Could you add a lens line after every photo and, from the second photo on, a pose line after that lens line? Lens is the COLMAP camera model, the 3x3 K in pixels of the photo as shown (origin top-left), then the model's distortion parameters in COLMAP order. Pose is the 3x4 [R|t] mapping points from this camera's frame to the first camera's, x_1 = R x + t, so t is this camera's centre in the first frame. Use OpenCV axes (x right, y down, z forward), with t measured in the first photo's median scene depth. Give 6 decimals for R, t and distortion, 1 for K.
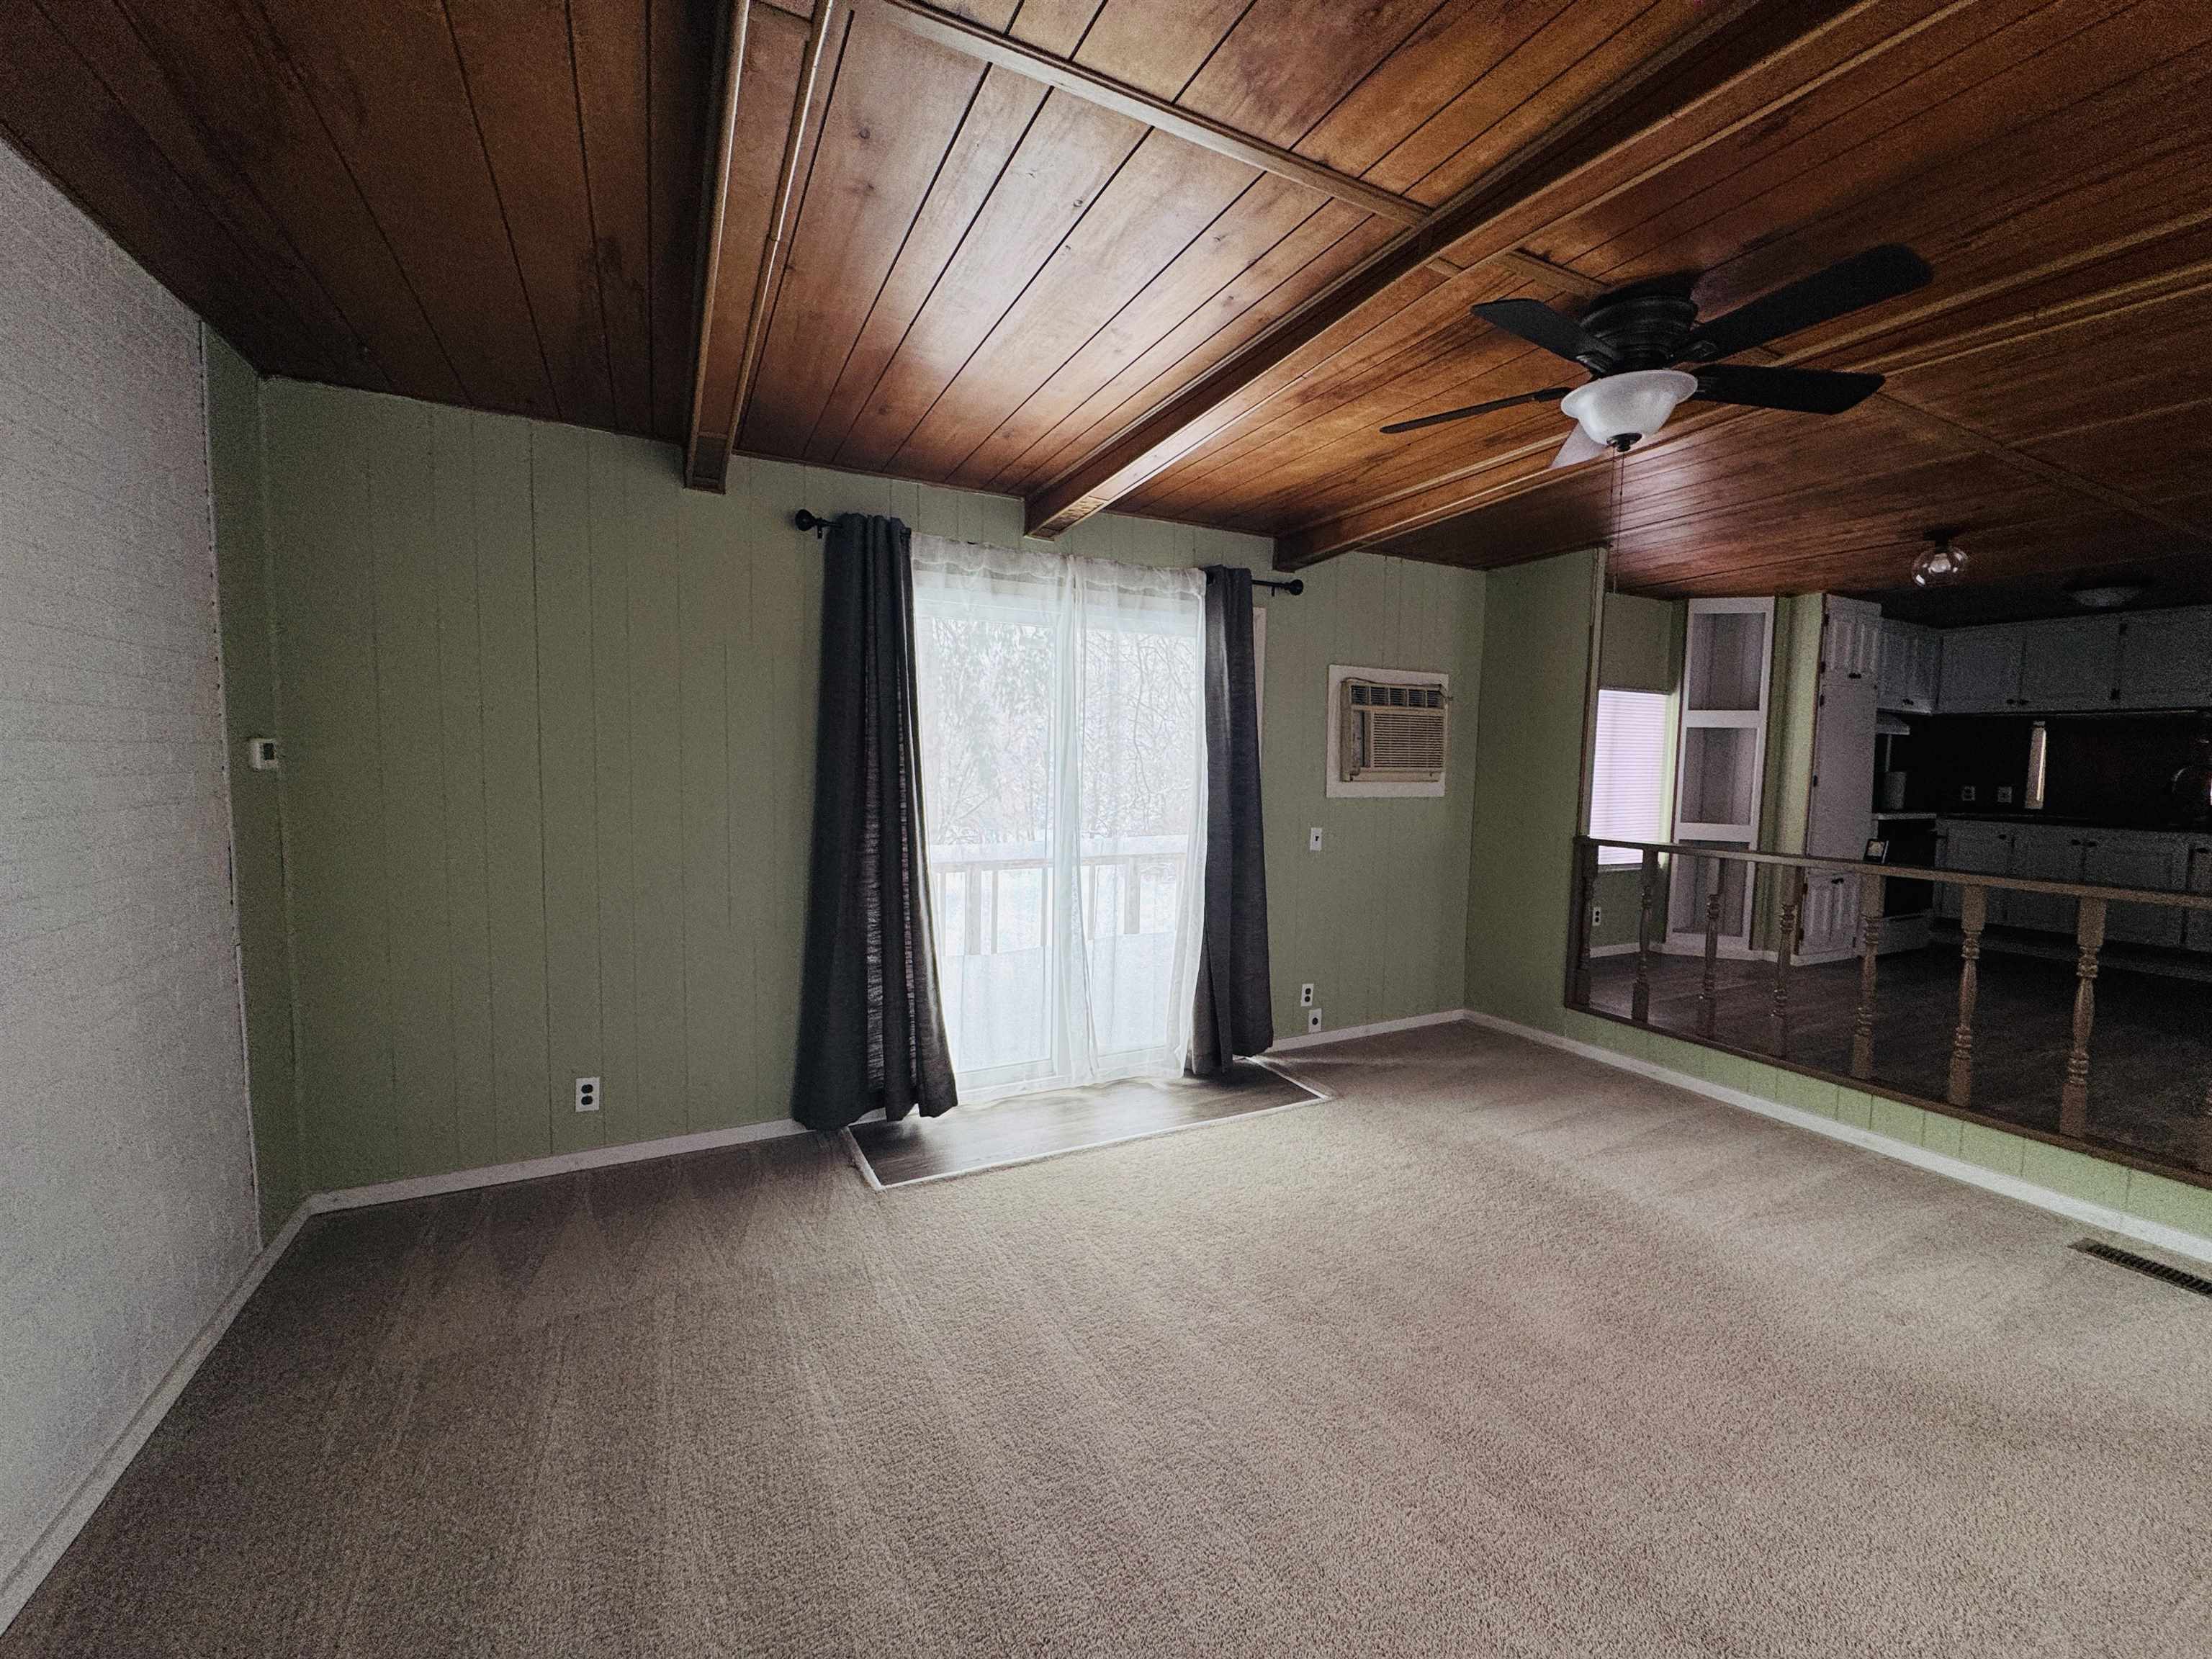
lens RADIAL K [[880.7, 0, 1107.2], [0, 880.7, 827.8], [0, 0, 1]] dist [-0.002353, -0.000330]
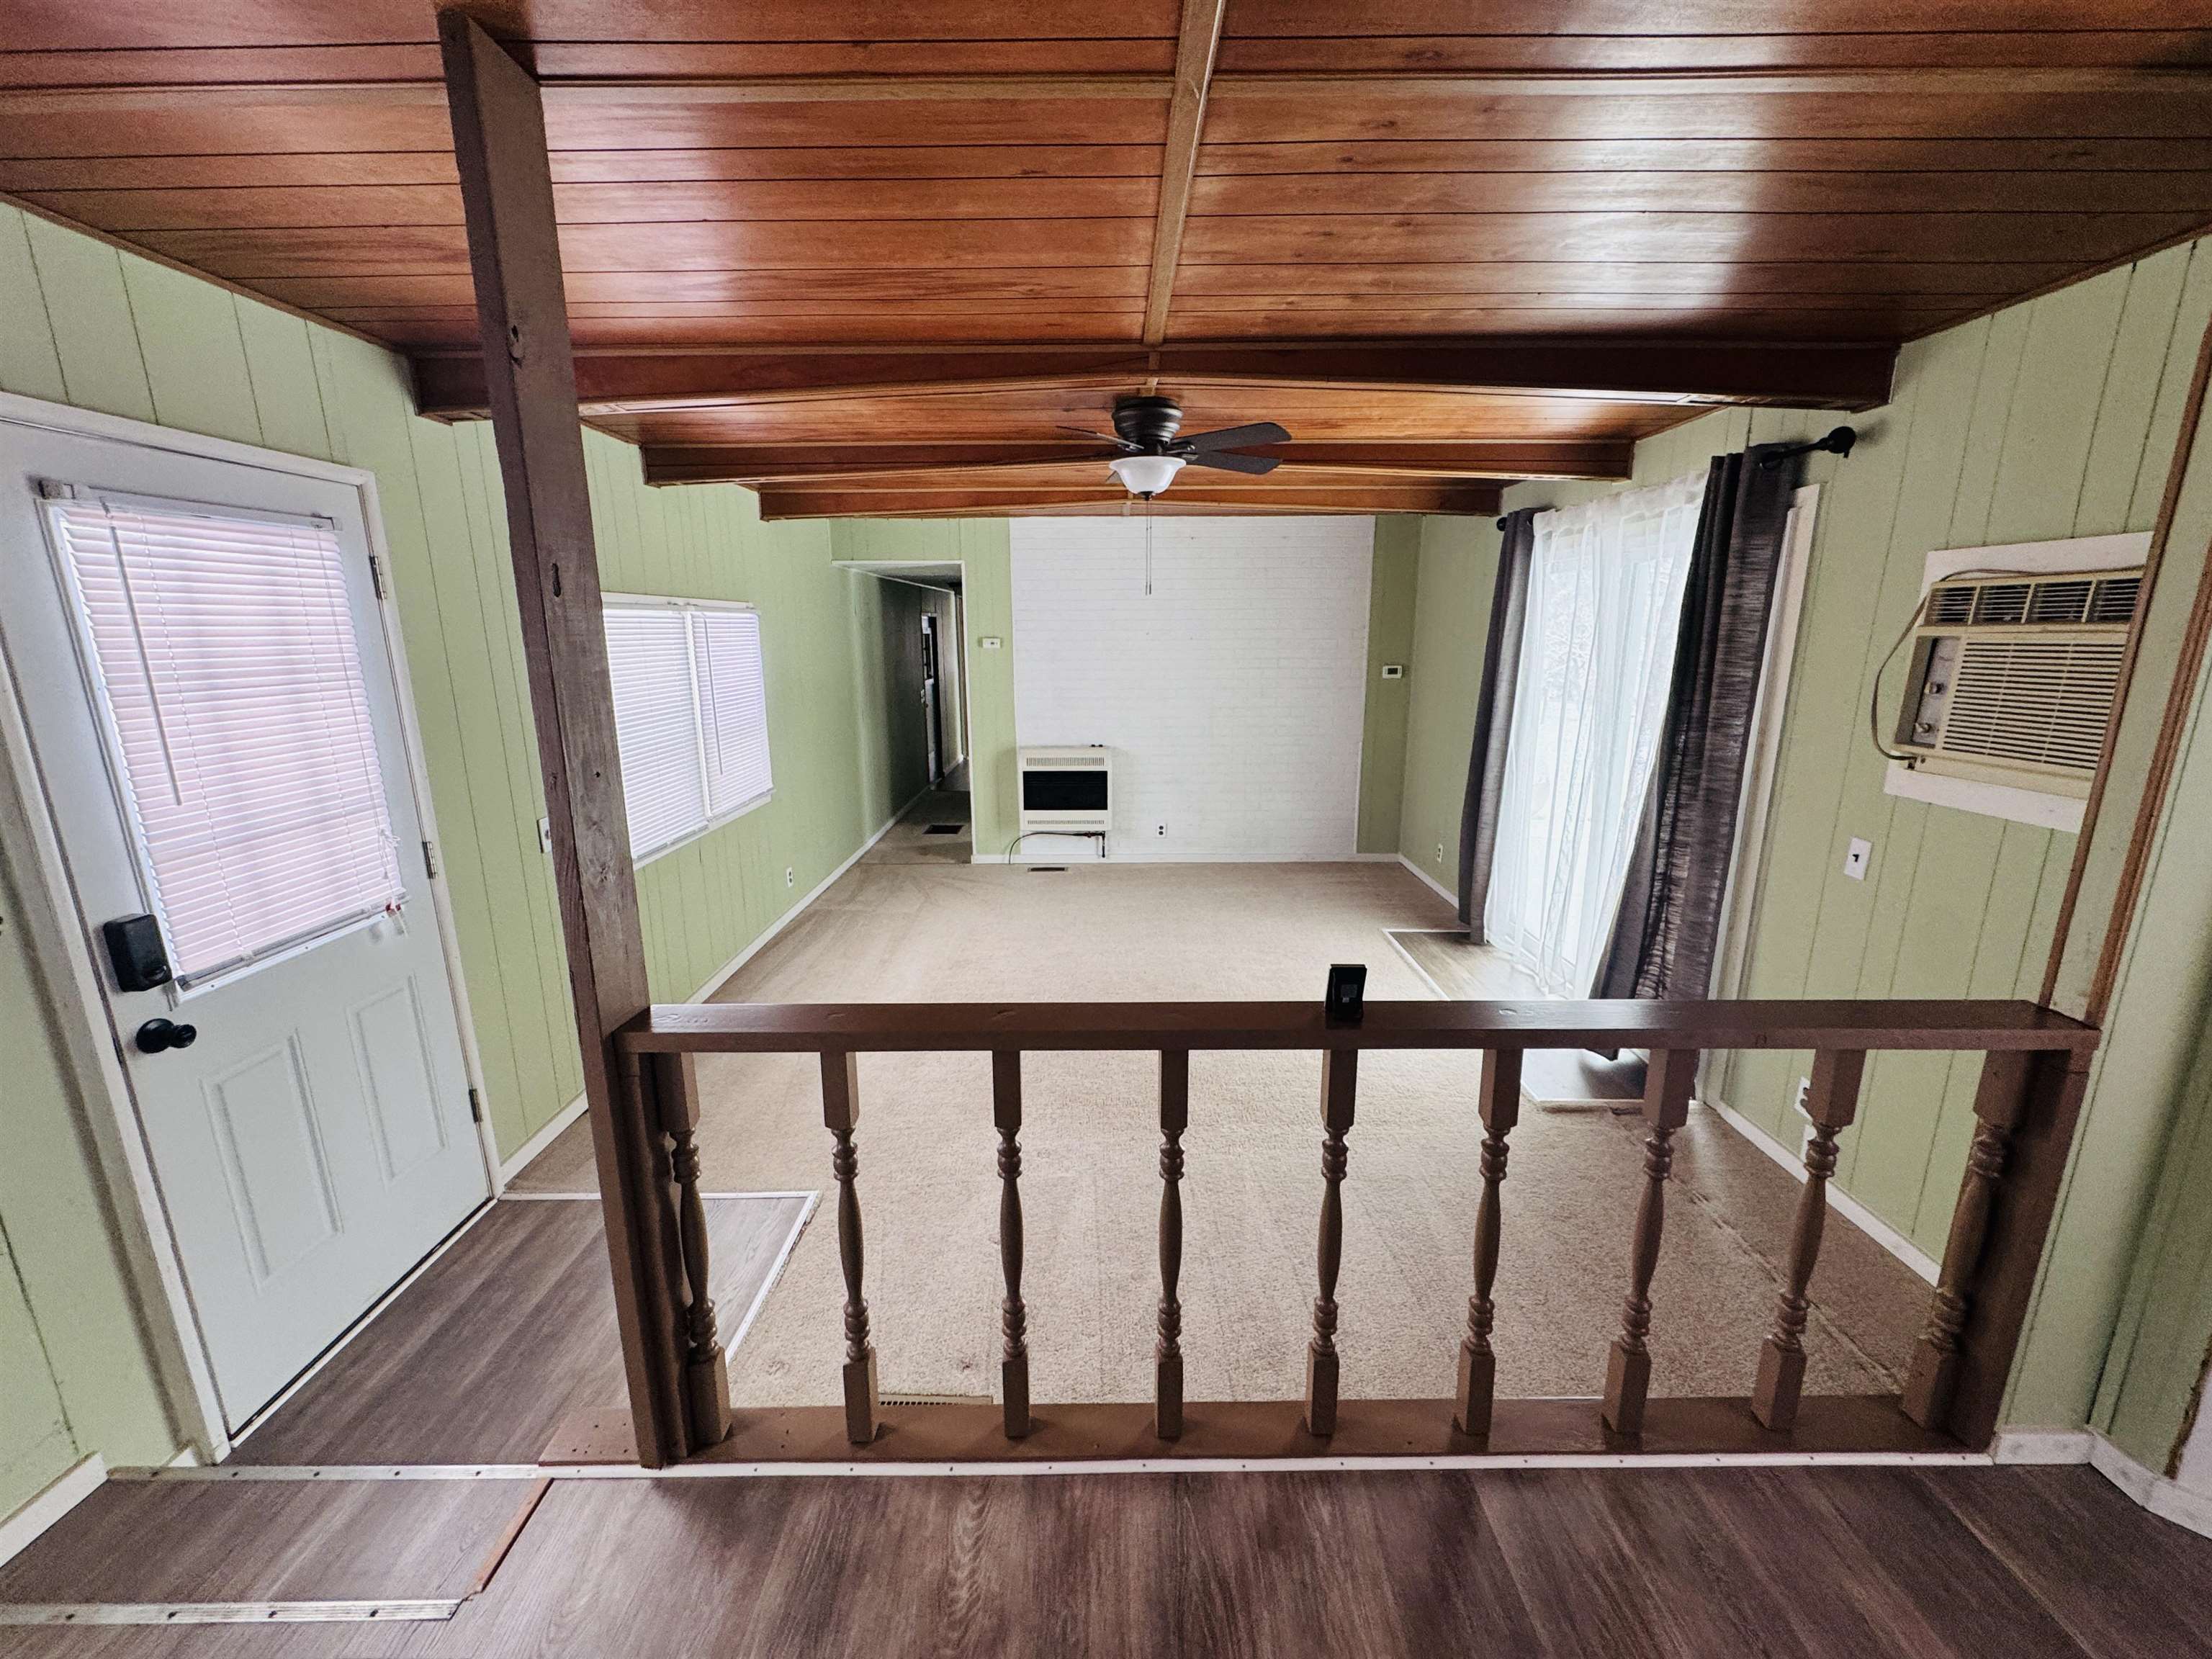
lens RADIAL K [[880.7, 0, 1102.2], [0, 880.7, 828.2], [0, 0, 1]] dist [-0.002353, -0.000330]
pose [[-0.455285, 0.184931, -0.870928, 1.135154], [-0.070545, 0.967623, 0.242341, -0.132593], [0.887546, 0.171774, -0.427499, 0.927517]]
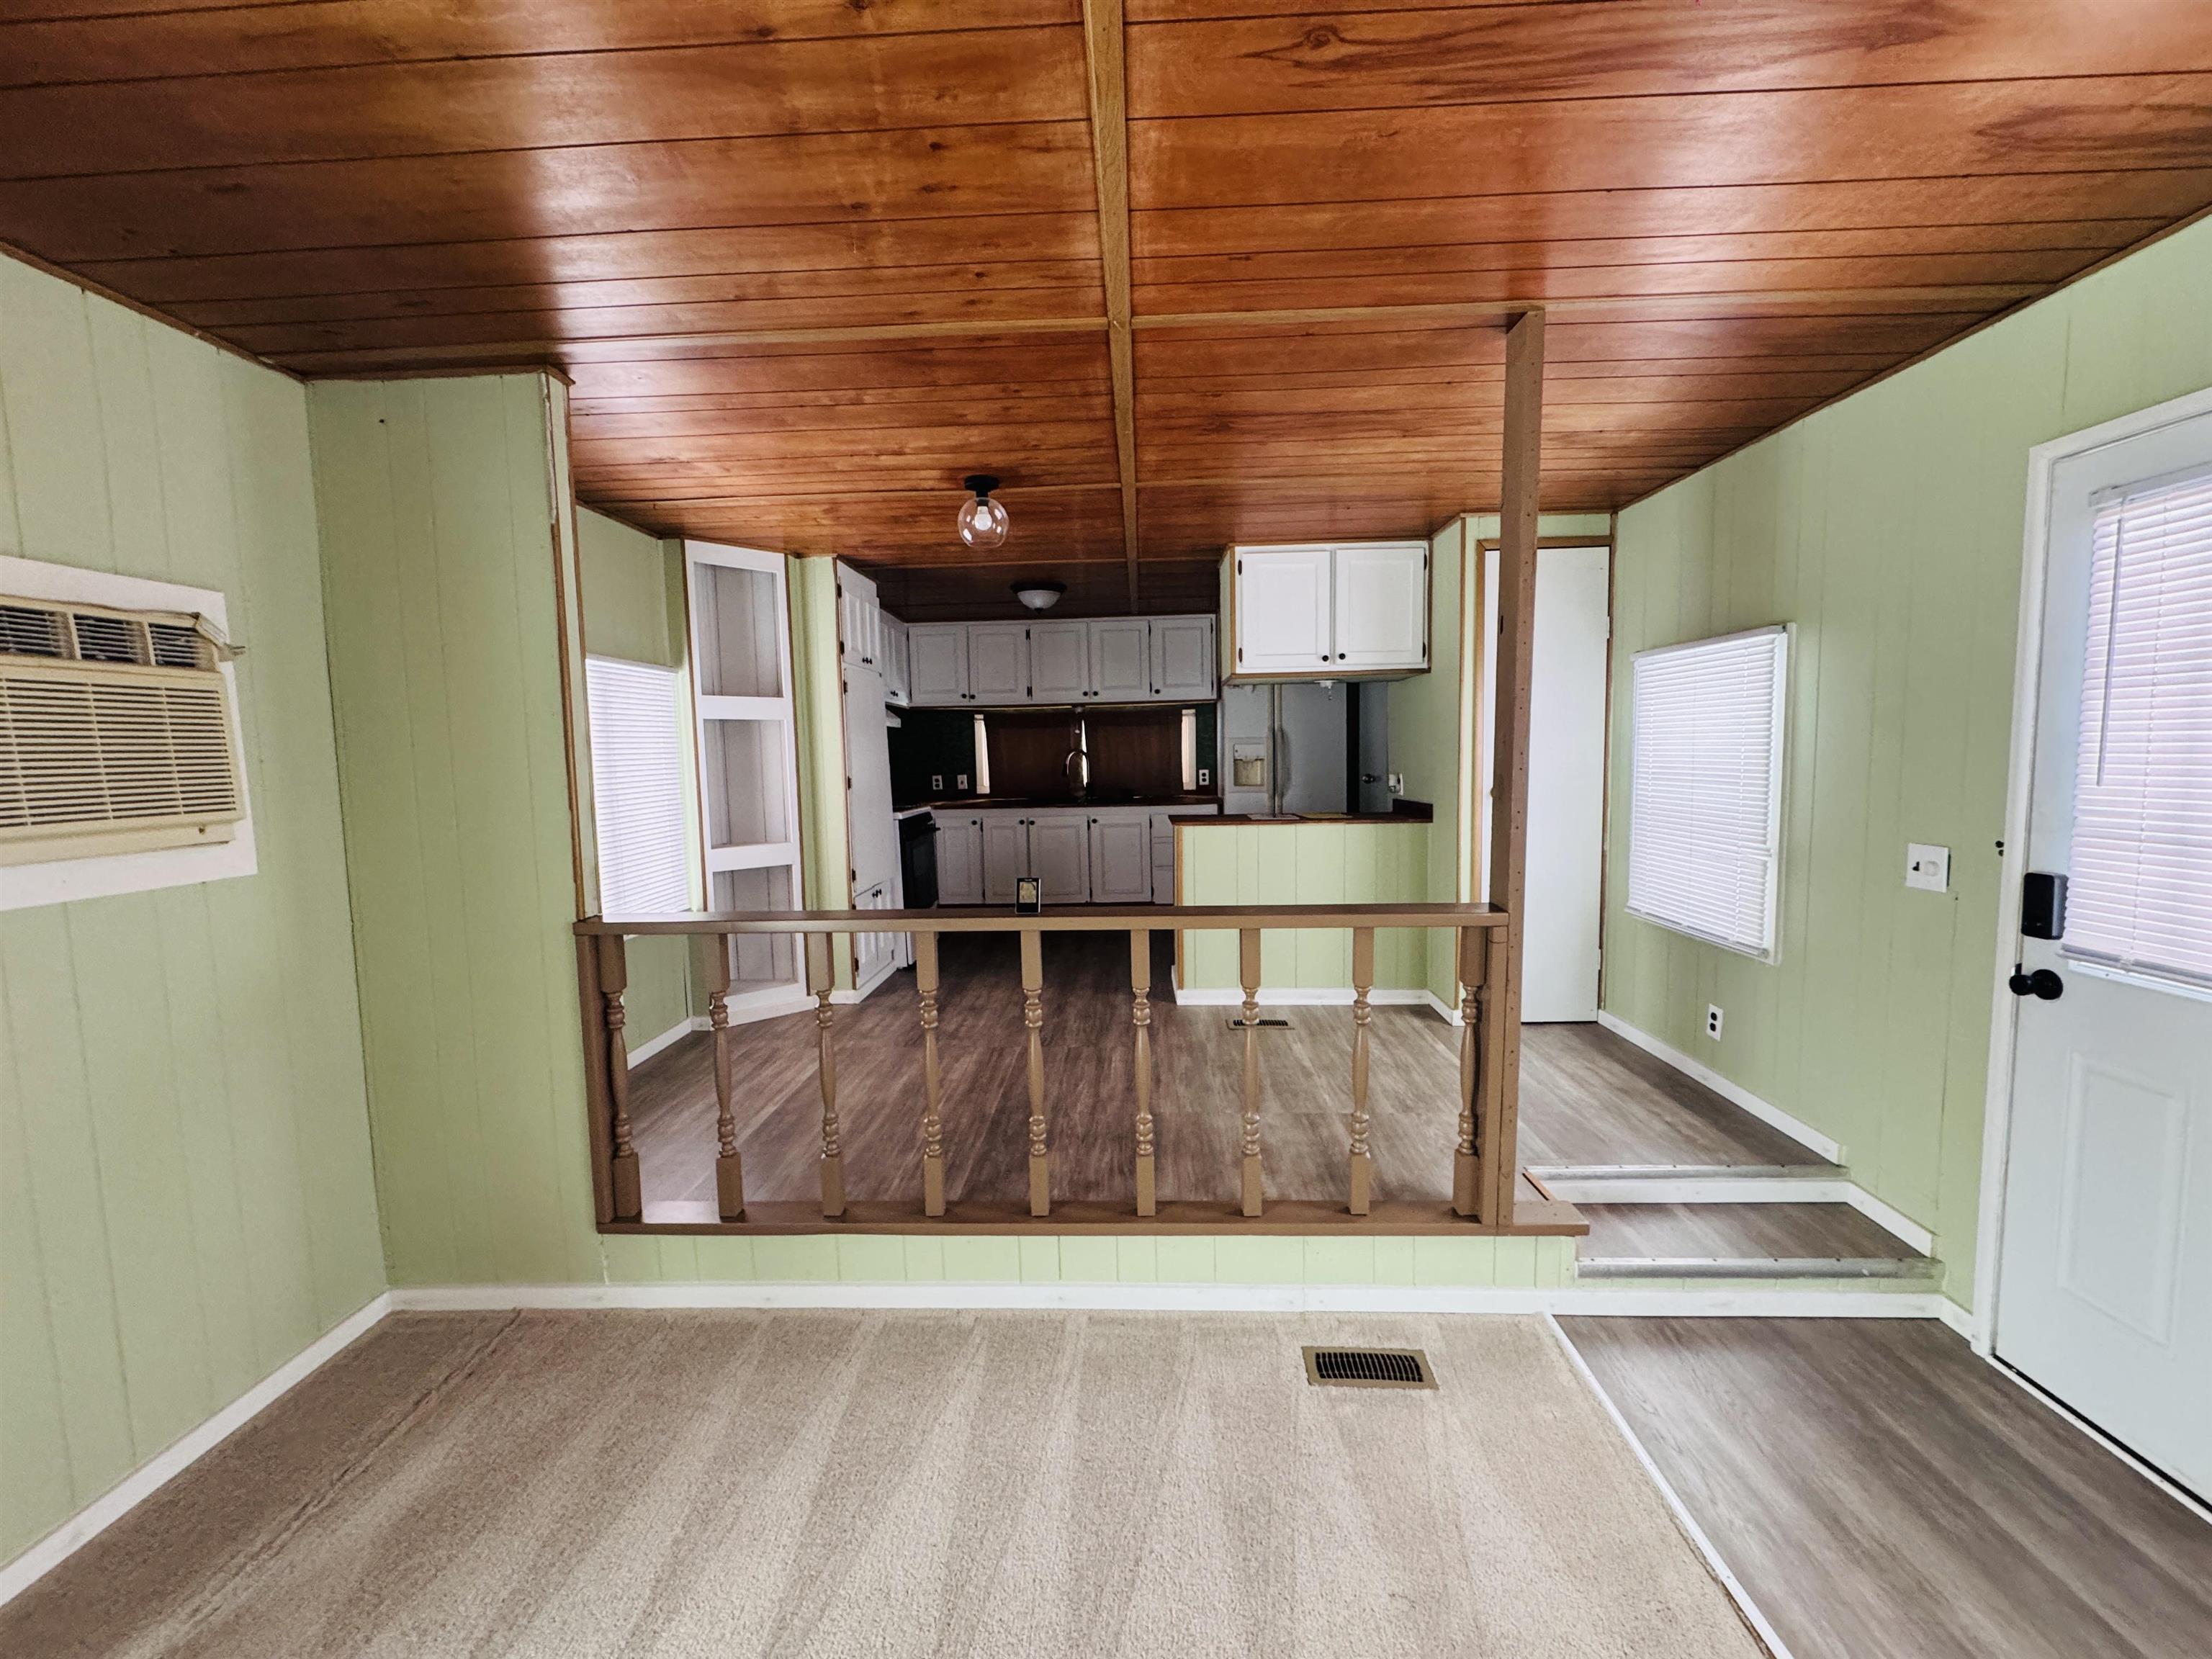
lens RADIAL K [[880.7, 0, 1105.4], [0, 880.7, 828.2], [0, 0, 1]] dist [-0.002353, -0.000330]
pose [[0.488235, -0.104128, 0.866478, 0.266286], [0.097804, 0.993130, 0.064239, -0.056636], [-0.867215, 0.053381, 0.495065, 0.520698]]
